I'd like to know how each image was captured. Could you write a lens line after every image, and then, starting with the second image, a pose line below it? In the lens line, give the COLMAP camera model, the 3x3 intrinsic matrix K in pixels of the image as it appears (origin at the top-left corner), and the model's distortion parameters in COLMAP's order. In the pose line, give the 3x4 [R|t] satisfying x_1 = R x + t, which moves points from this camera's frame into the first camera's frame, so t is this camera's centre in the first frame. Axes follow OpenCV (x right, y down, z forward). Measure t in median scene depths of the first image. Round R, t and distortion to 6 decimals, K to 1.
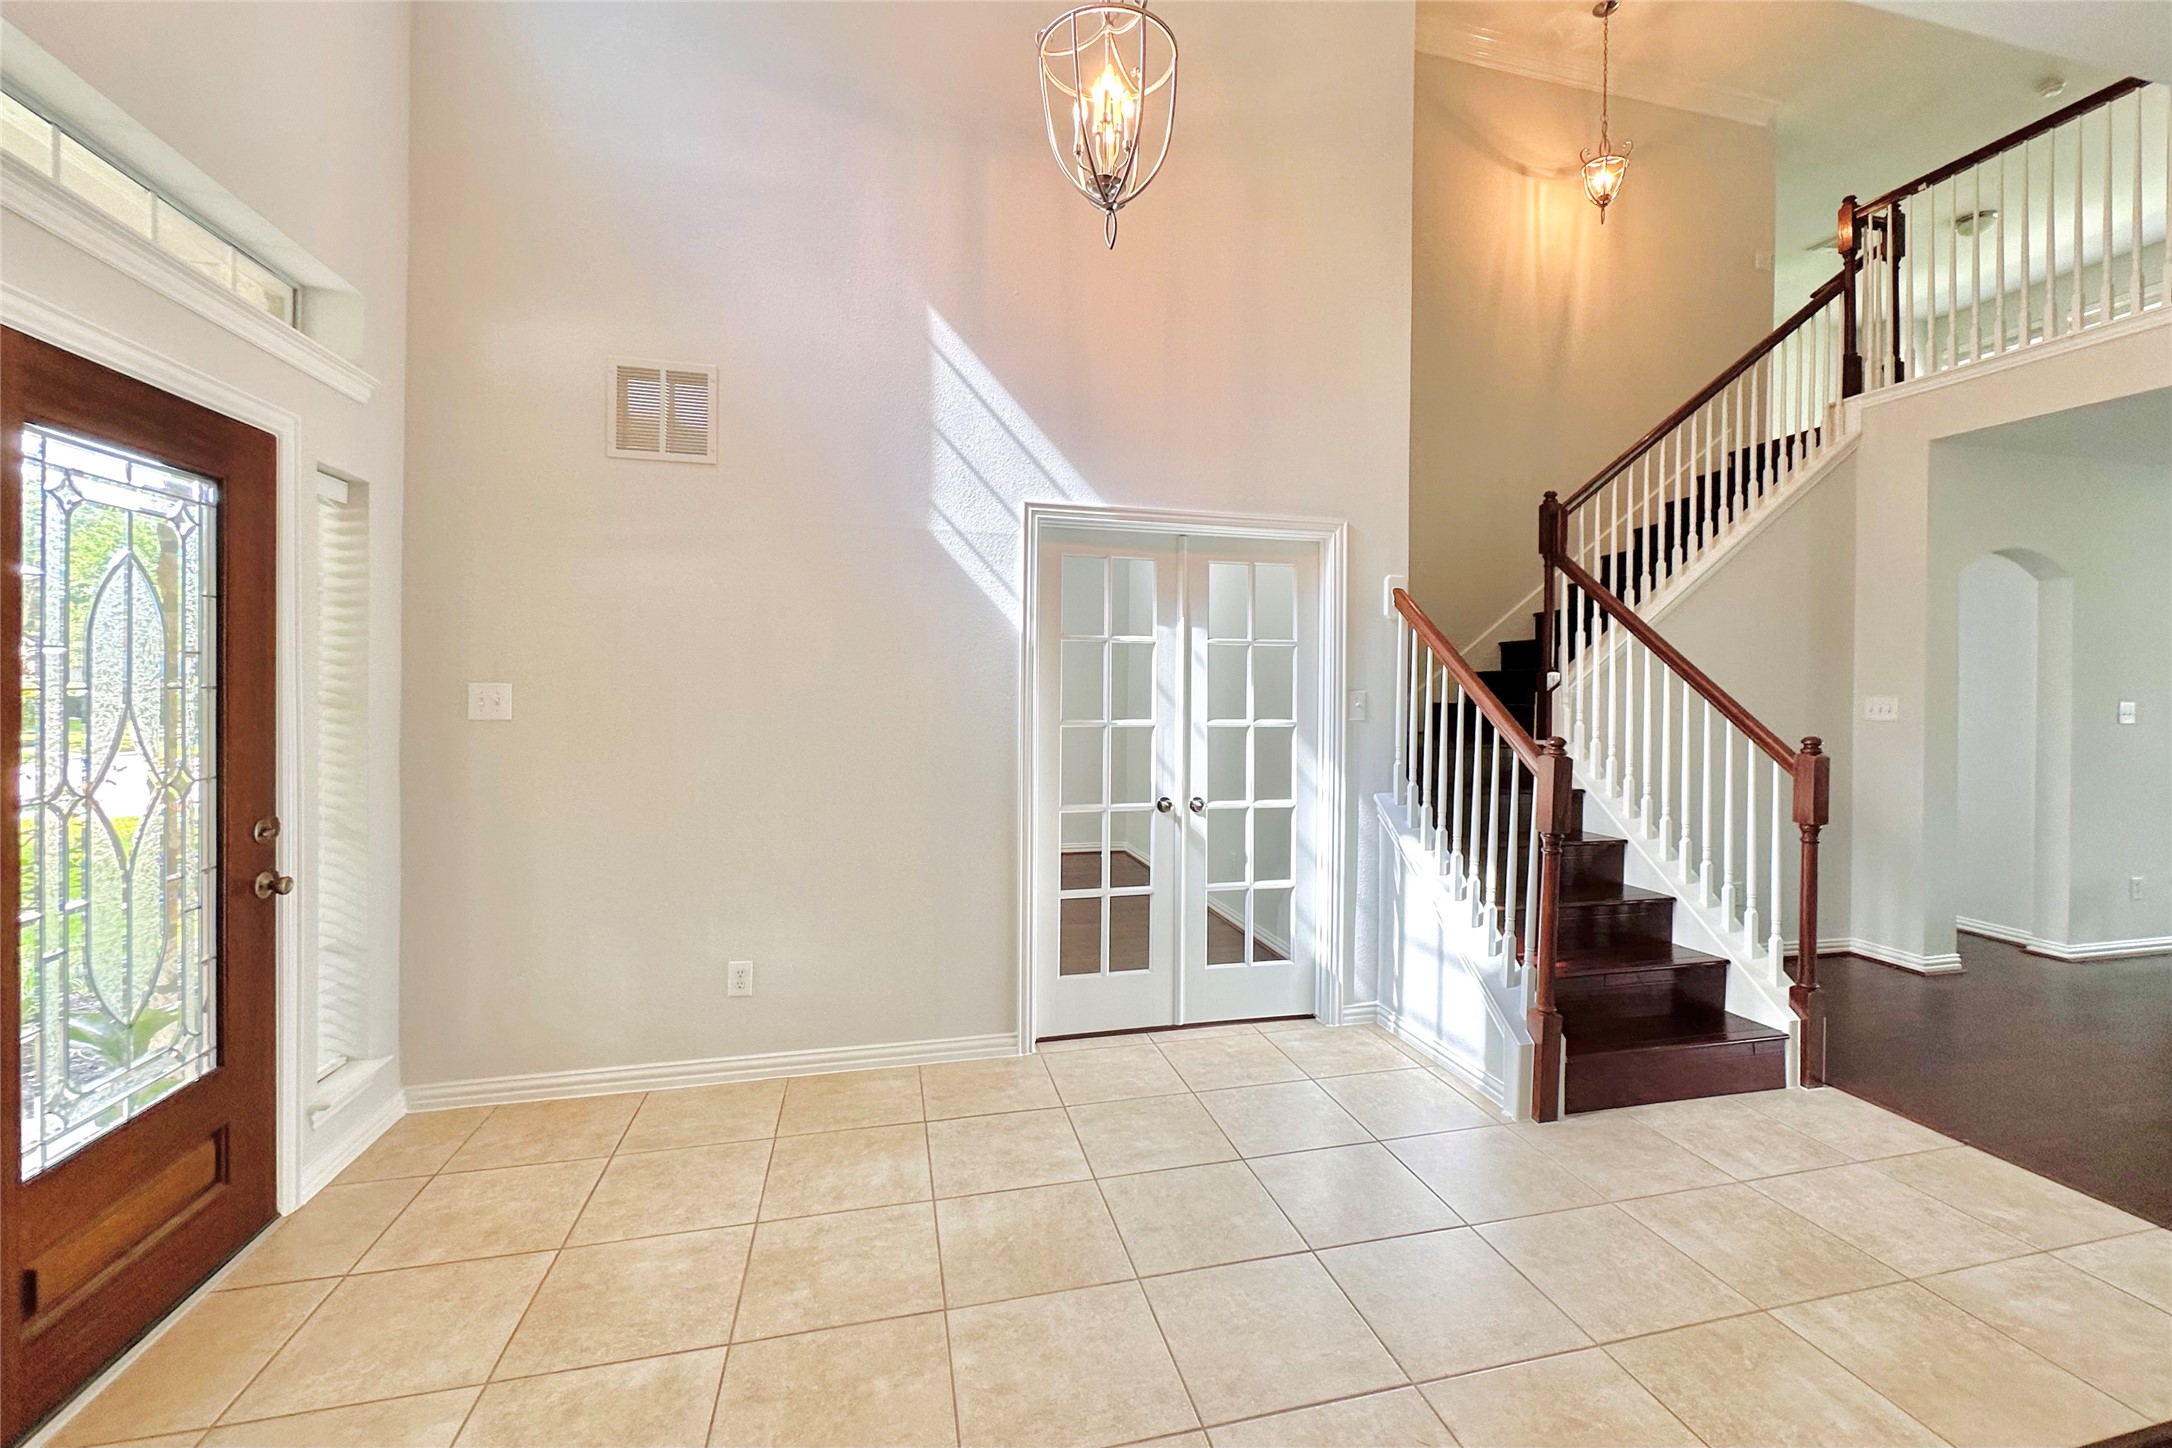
lens RADIAL K [[927.2, 0, 1116.7], [0, 927.2, 710.0], [0, 0, 1]] dist [-0.000459, 0.000296]
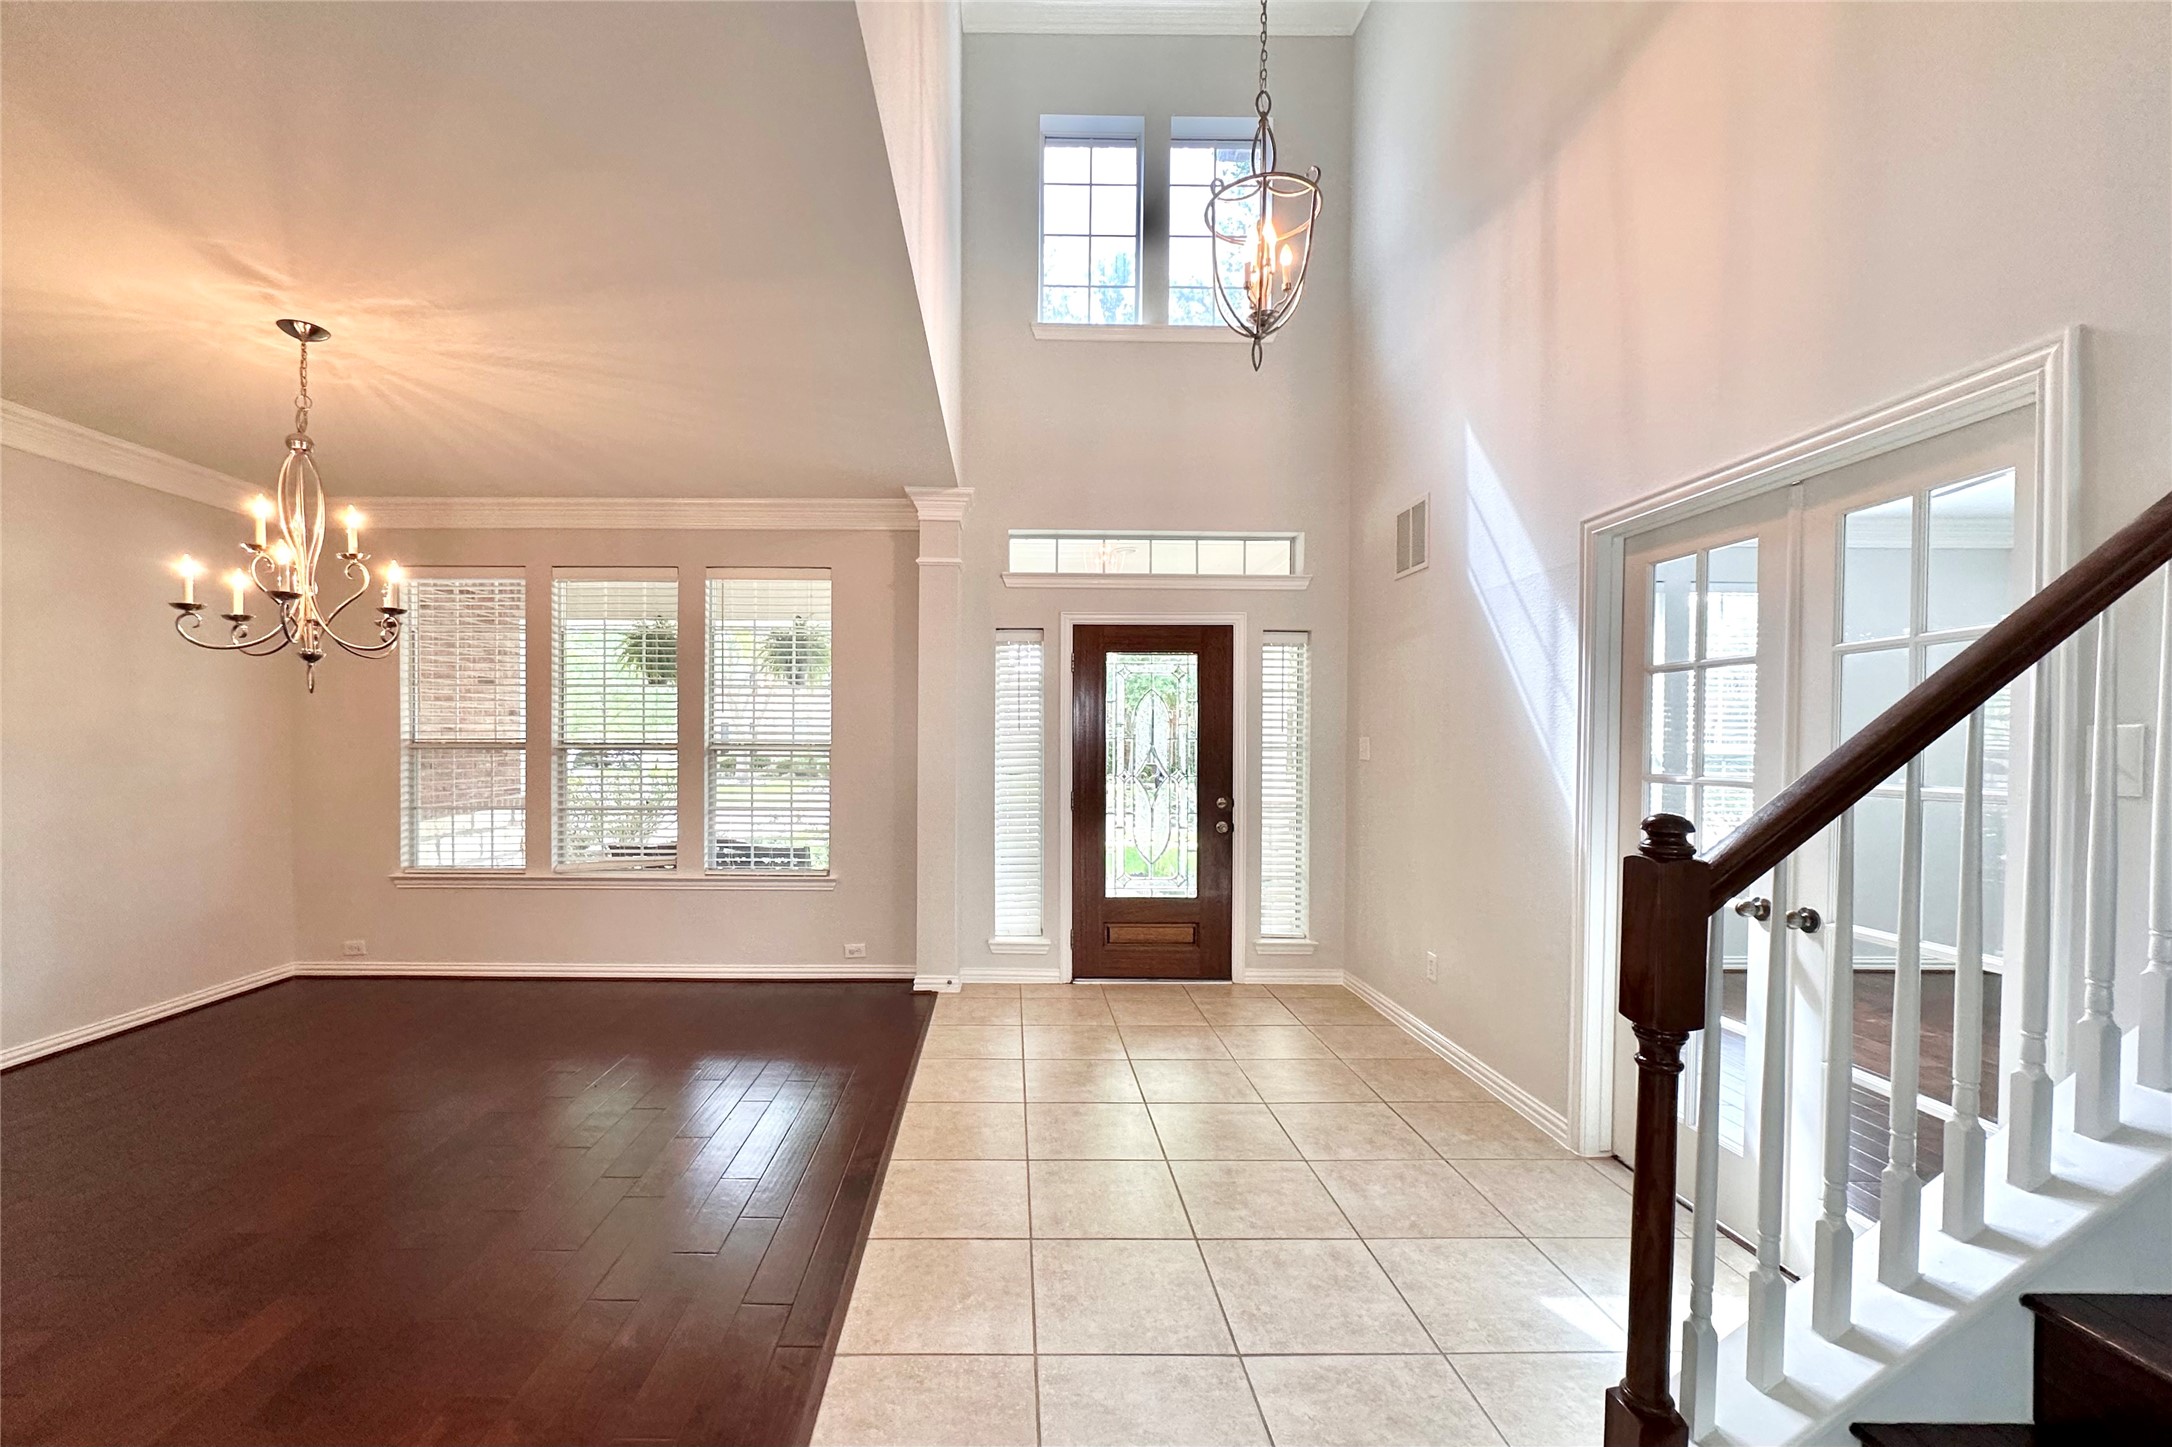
lens RADIAL K [[865.8, 0, 984.0], [0, 865.8, 751.4], [0, 0, 1]] dist [-0.000057, 0.000001]
pose [[-0.277121, 0.001678, -0.960834, 1.275992], [-0.028245, 0.999552, 0.009892, 0.002245], [0.960420, 0.029880, -0.276950, 1.031563]]
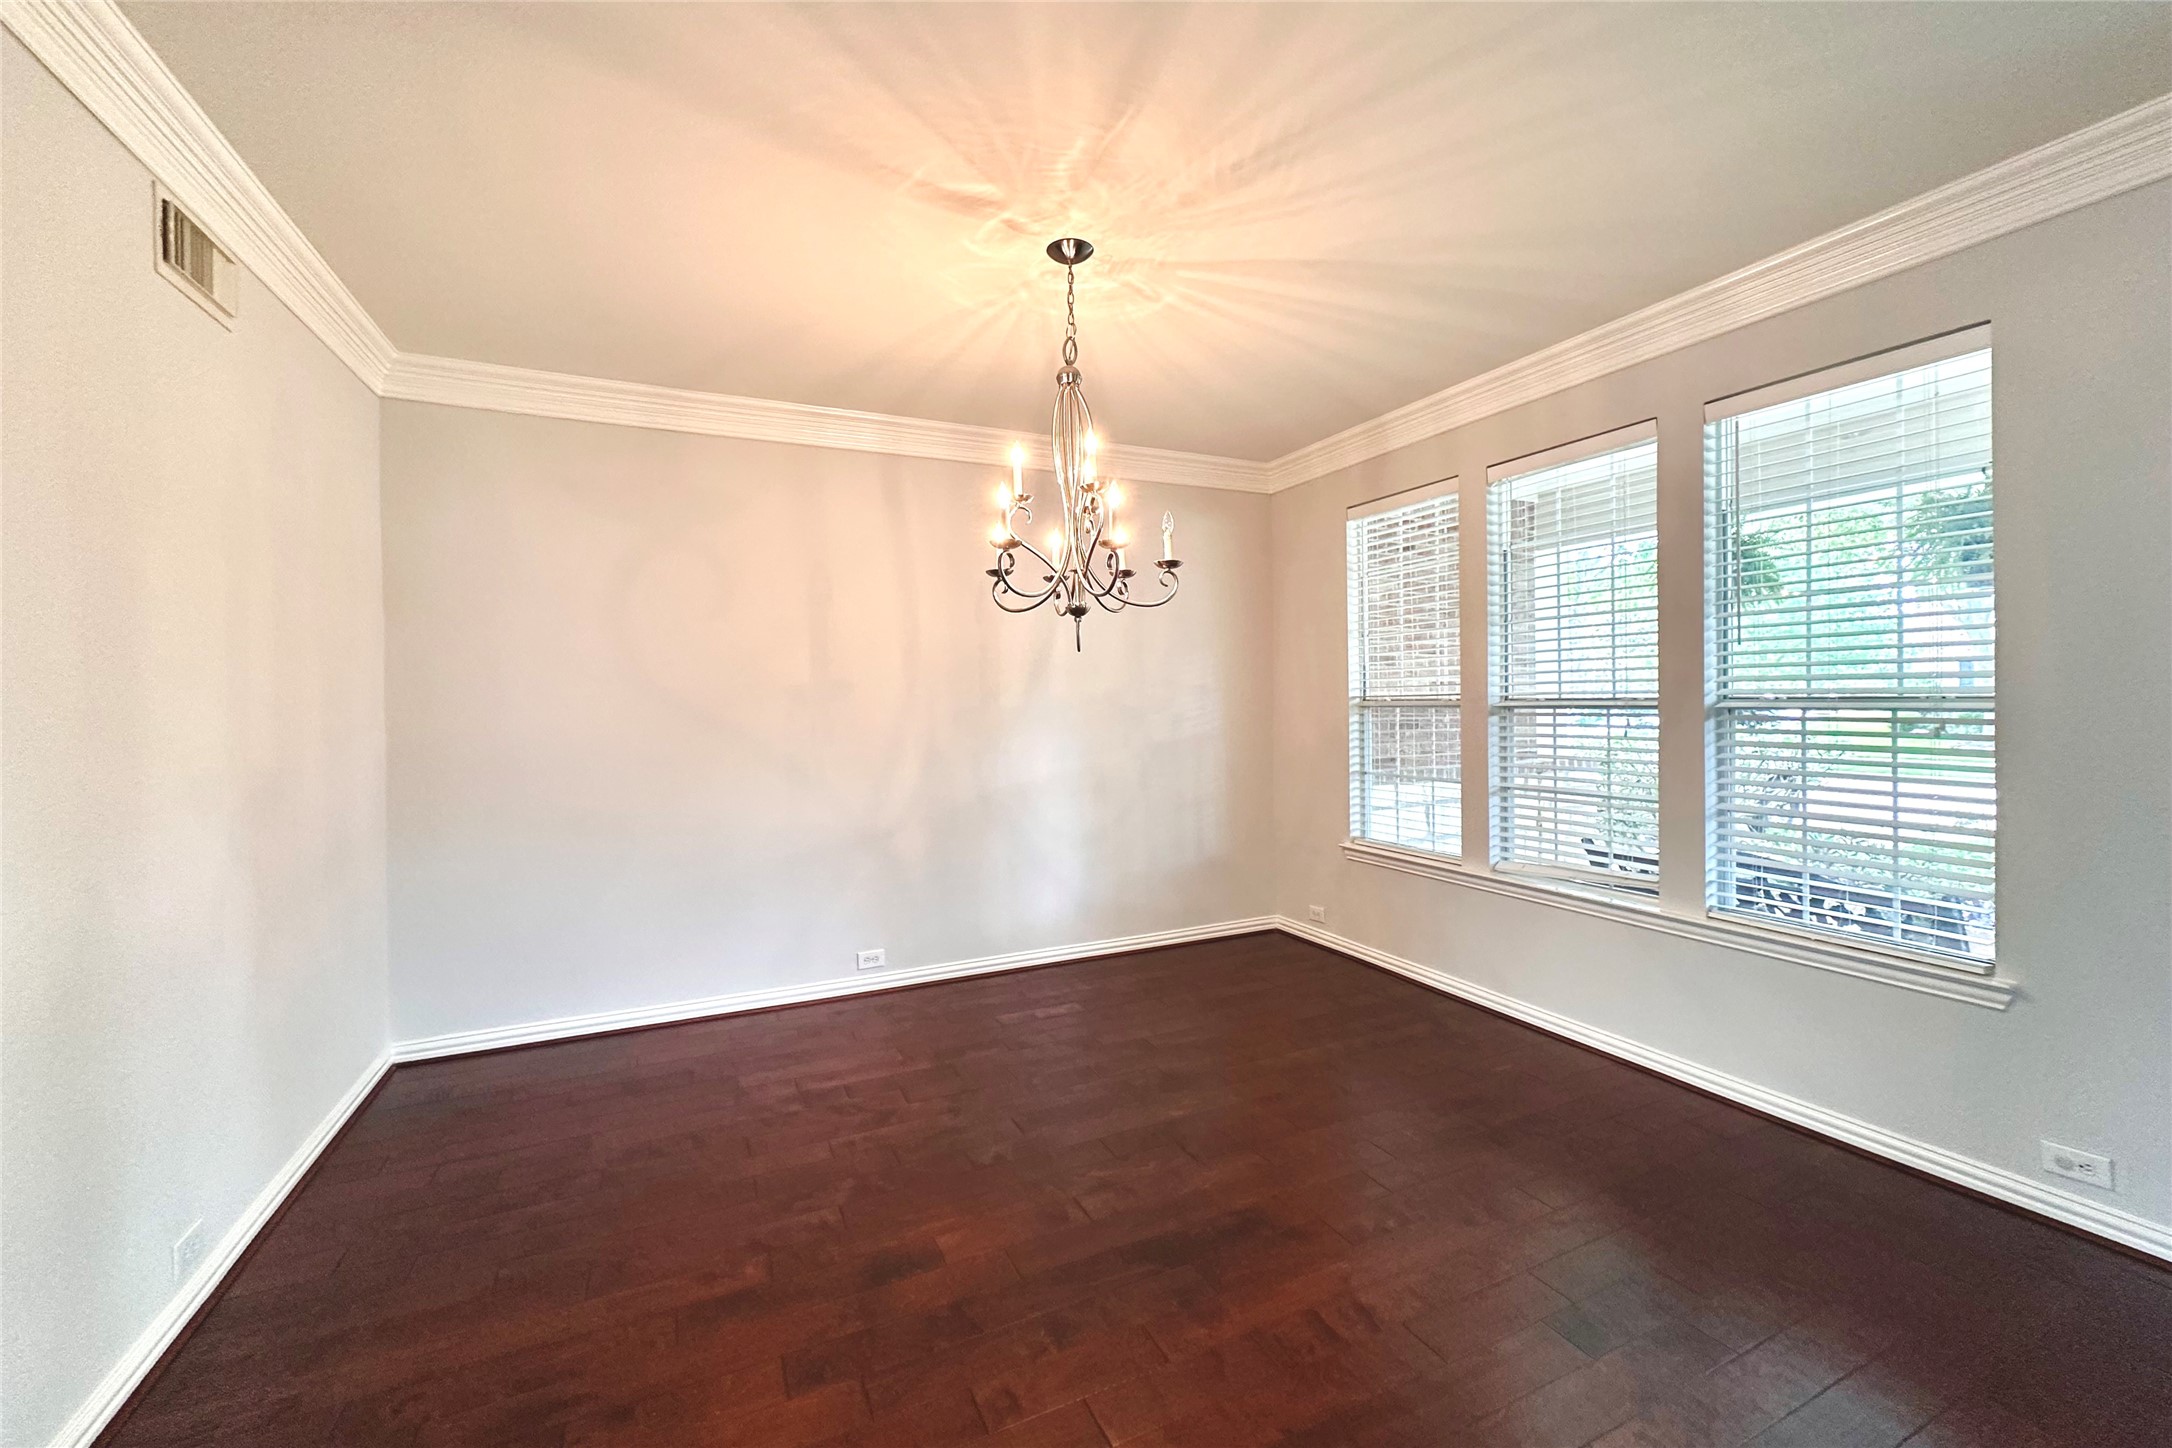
lens RADIAL K [[865.1, 0, 1094.3], [0, 865.1, 702.2], [0, 0, 1]] dist [-0.000034, 0.000054]
pose [[-0.980853, 0.007379, -0.194609, 0.516180], [0.002378, 0.999661, 0.025922, -0.006444], [0.194734, 0.024963, -0.980538, 0.846764]]
